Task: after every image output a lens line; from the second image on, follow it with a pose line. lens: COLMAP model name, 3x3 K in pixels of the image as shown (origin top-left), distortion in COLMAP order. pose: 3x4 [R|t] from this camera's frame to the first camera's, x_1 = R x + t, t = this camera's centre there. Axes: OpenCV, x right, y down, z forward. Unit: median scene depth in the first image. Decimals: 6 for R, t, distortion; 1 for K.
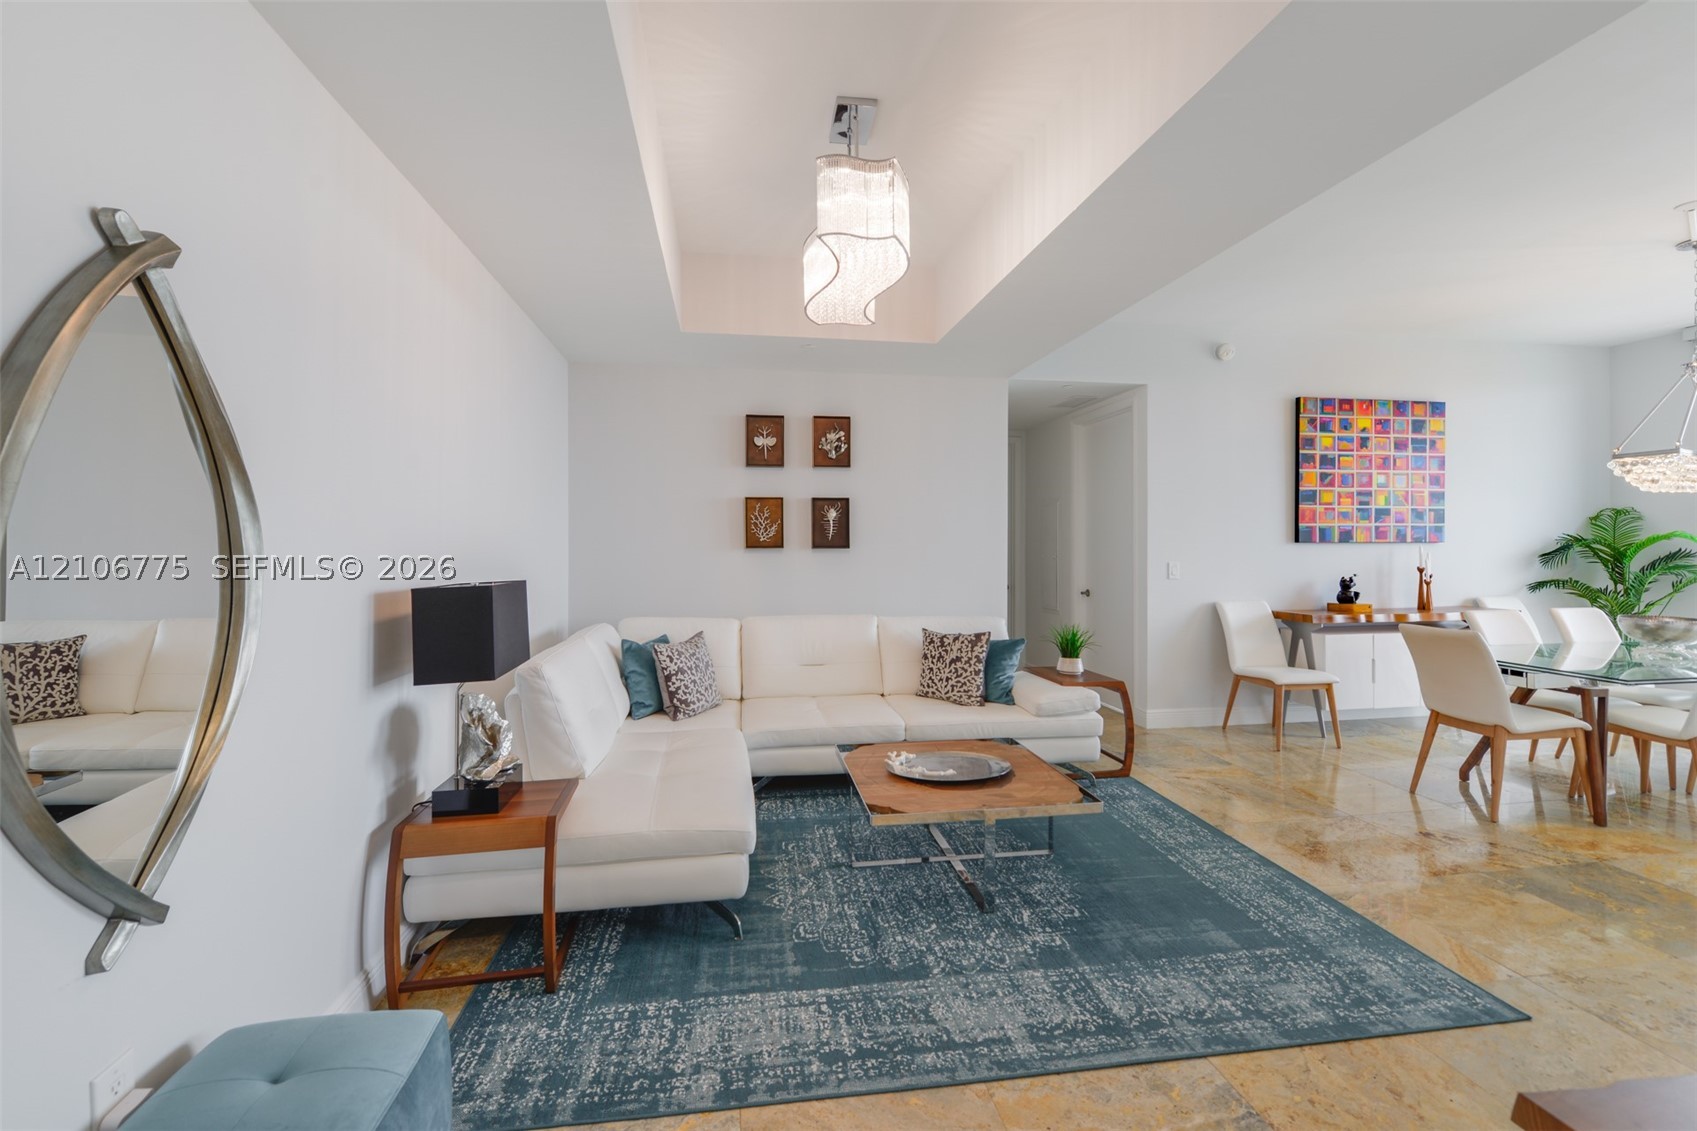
lens RADIAL K [[692.3, 0, 836.4], [0, 692.3, 546.0], [0, 0, 1]] dist [0.000935, -0.003297]
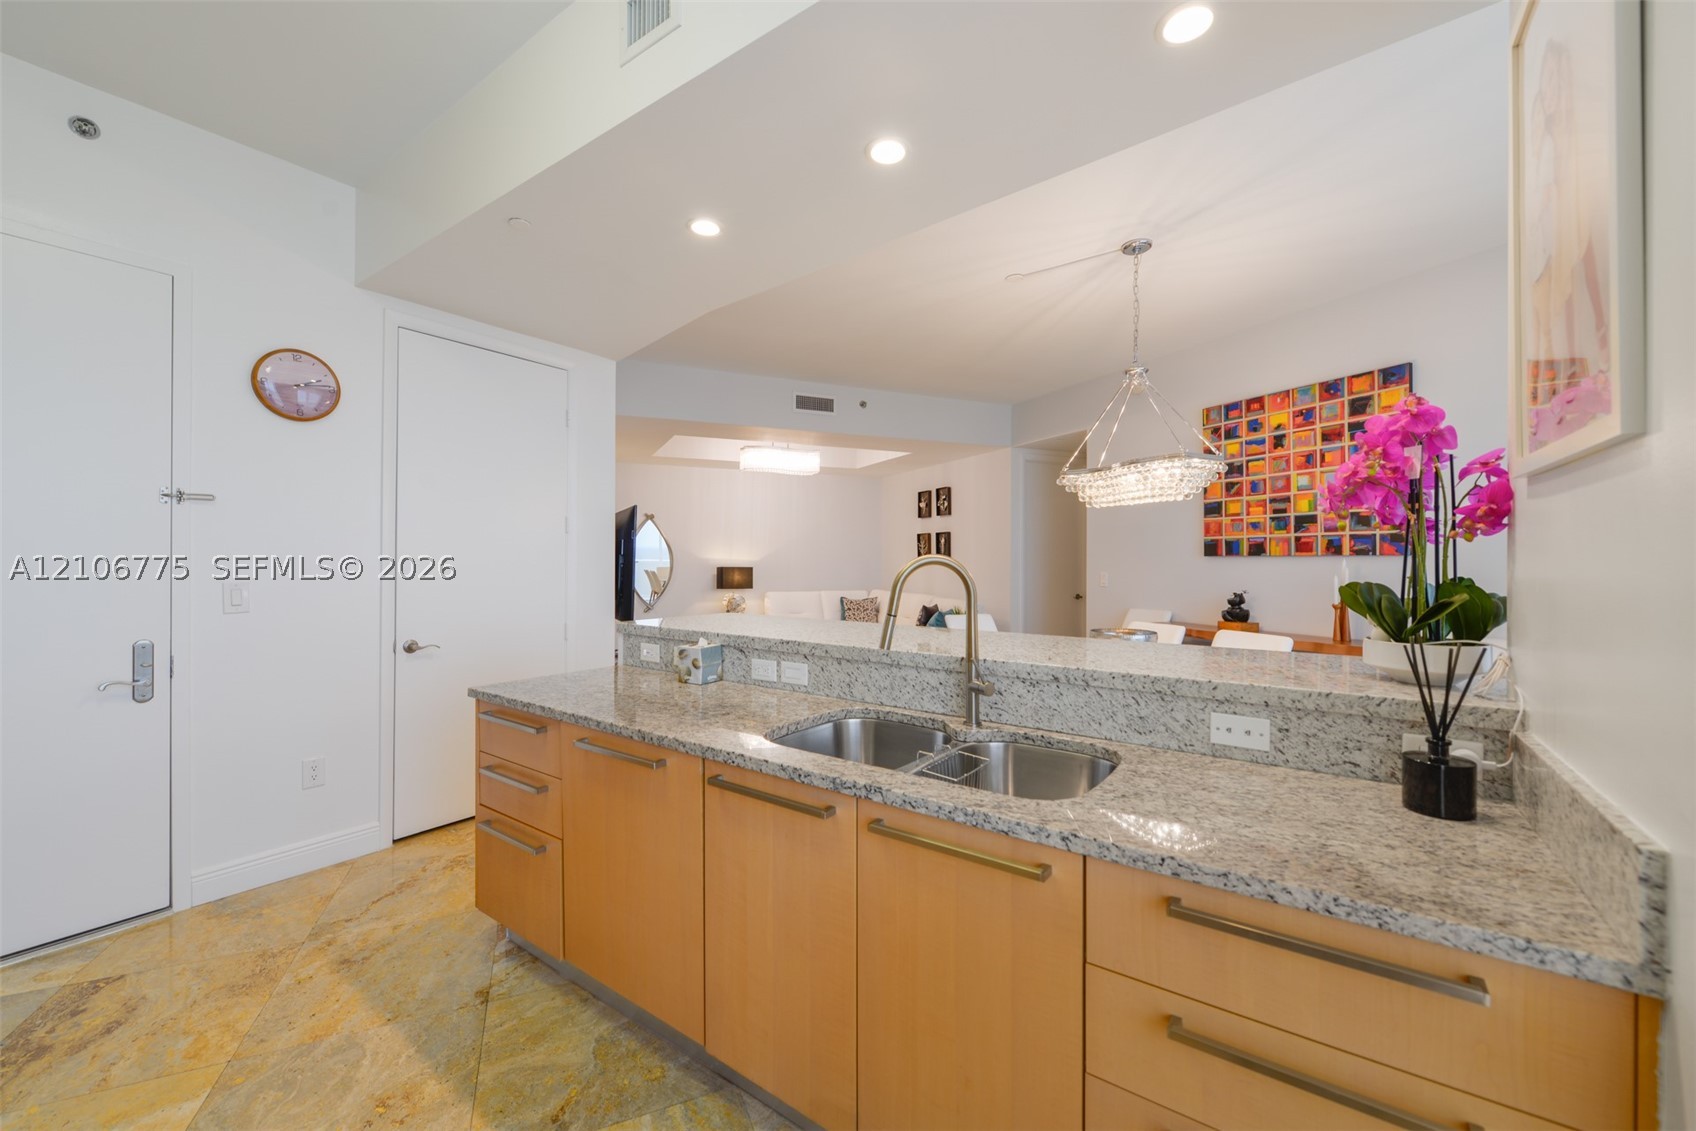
lens RADIAL K [[668.8, 0, 838.1], [0, 668.8, 559.8], [0, 0, 1]] dist [0.001070, -0.000901]
pose [[0.259719, 0.003166, -0.965679, 1.582930], [-0.005220, 0.999985, 0.001875, 0.001295], [0.965670, 0.004554, 0.259732, 0.269340]]
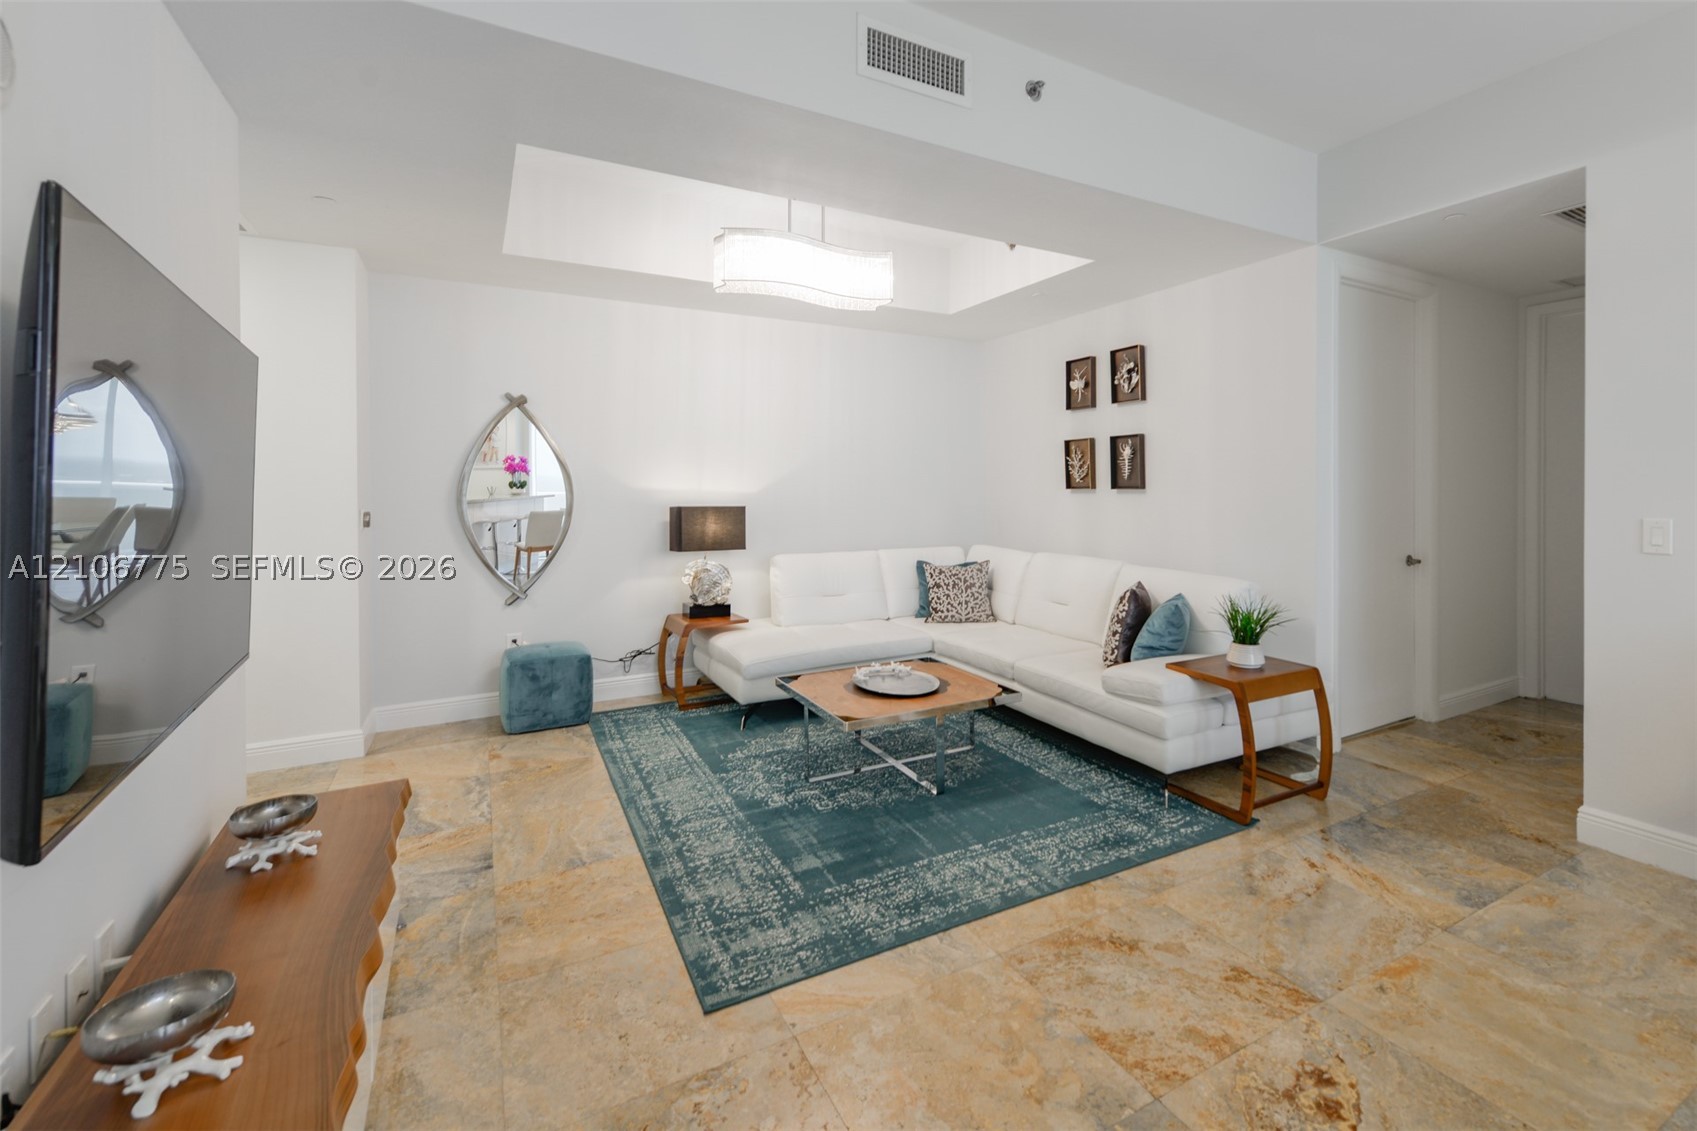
lens RADIAL K [[769.3, 0, 955.0], [0, 769.3, 498.4], [0, 0, 1]] dist [0.004928, 0.000004]
pose [[0.392308, 0.012043, -0.919755, 0.836141], [0.000778, 0.999910, 0.013425, 0.001522], [0.919833, -0.005982, 0.392263, 0.370439]]
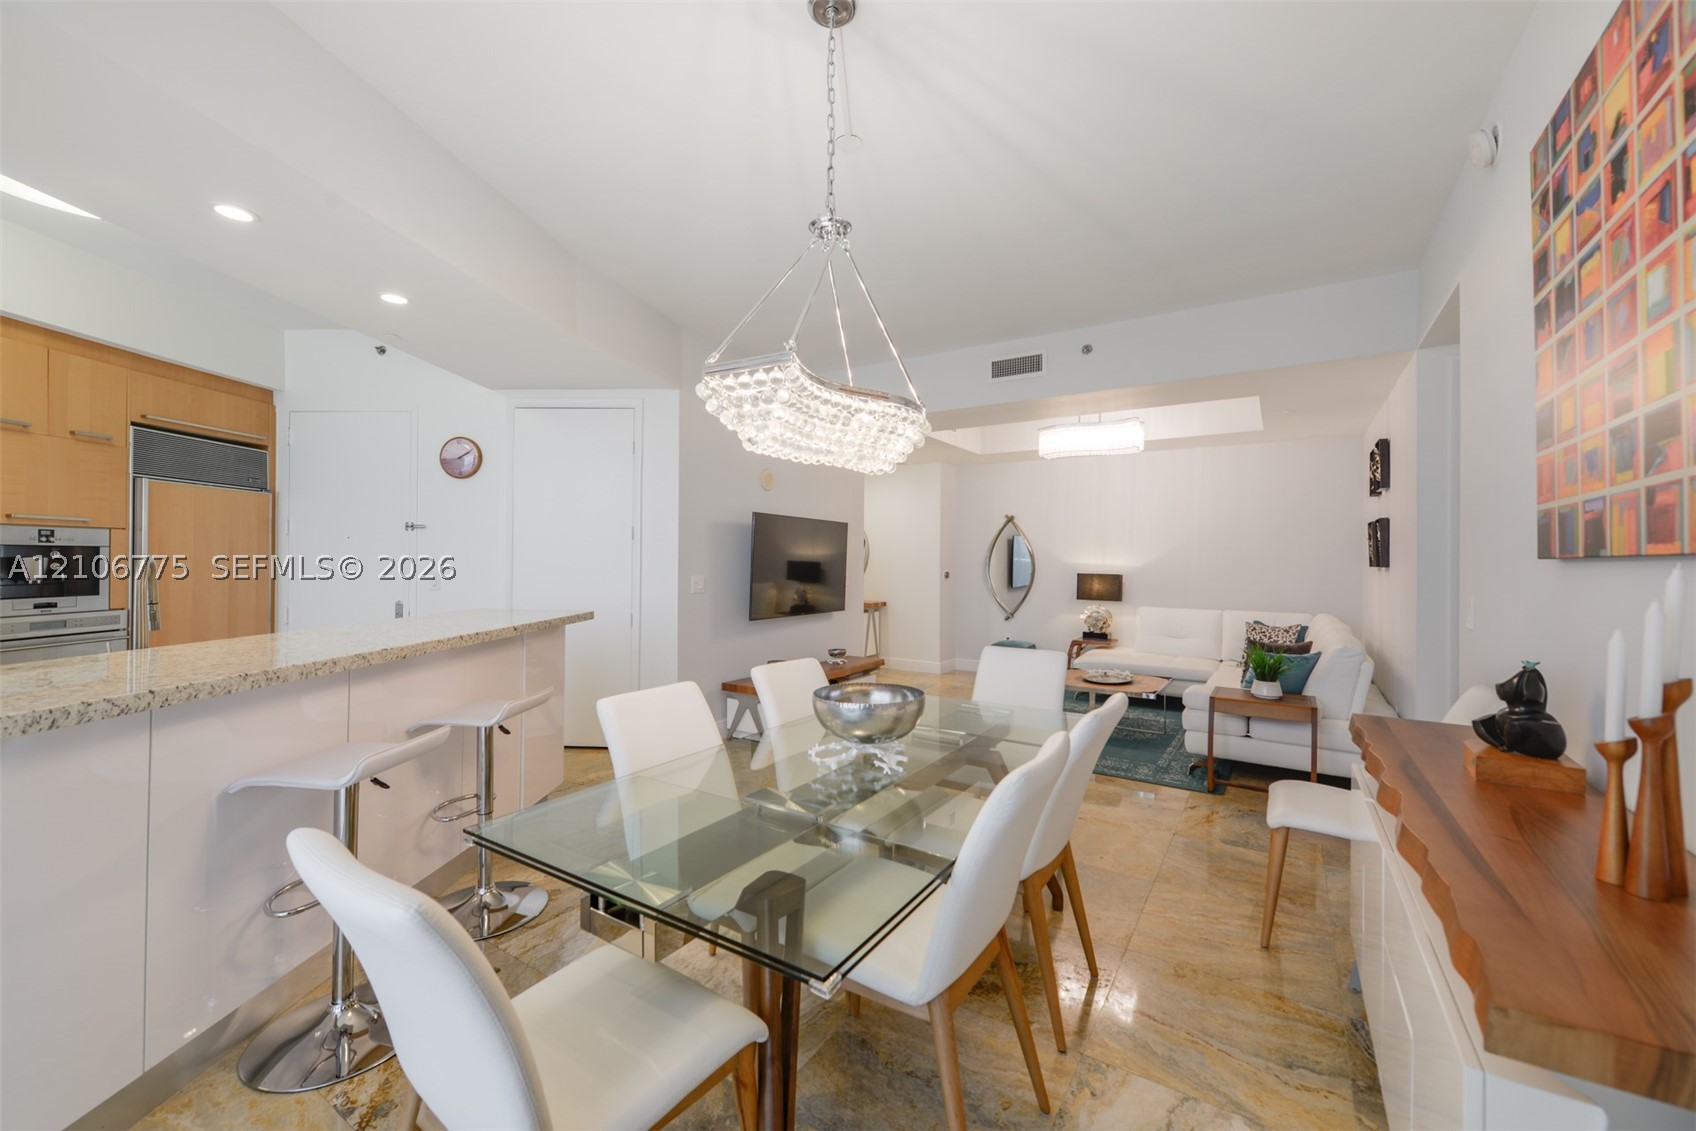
lens RADIAL K [[677.2, 0, 844.1], [0, 677.2, 561.4], [0, 0, 1]] dist [-0.000879, -0.003371]
pose [[-0.666381, -0.003400, -0.745603, 1.264921], [-0.008103, 0.999964, 0.002683, -0.001626], [0.745567, 0.007829, -0.666385, 1.050354]]
